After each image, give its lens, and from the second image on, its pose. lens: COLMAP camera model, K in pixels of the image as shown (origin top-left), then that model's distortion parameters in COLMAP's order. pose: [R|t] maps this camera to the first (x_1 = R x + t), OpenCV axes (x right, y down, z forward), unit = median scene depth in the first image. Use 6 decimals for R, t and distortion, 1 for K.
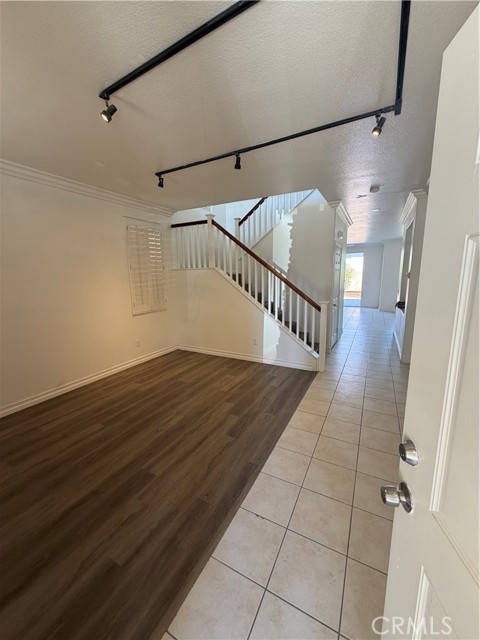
lens RADIAL K [[255.5, 0, 240.0], [0, 255.5, 320.0], [0, 0, 1]] dist [-0.000185, 0.000062]
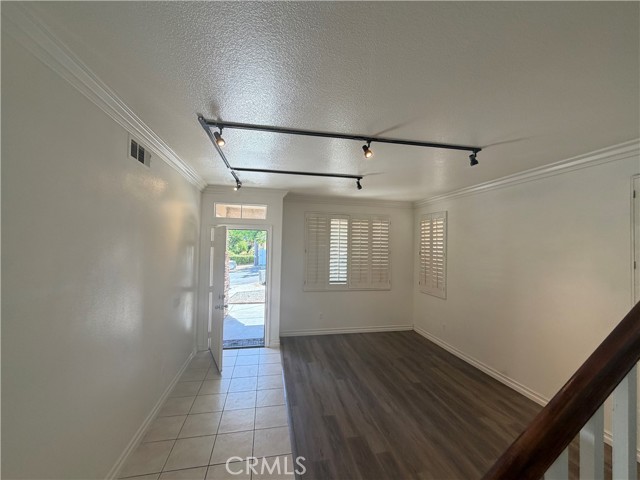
lens RADIAL K [[255.5, 0, 320.0], [0, 255.5, 240.0], [0, 0, 1]] dist [-0.000185, 0.000062]
pose [[-0.769782, -0.016249, -0.638100, 0.679781], [-0.122482, 0.984859, 0.122679, -0.400386], [0.626446, 0.172591, -0.760117, 1.624745]]
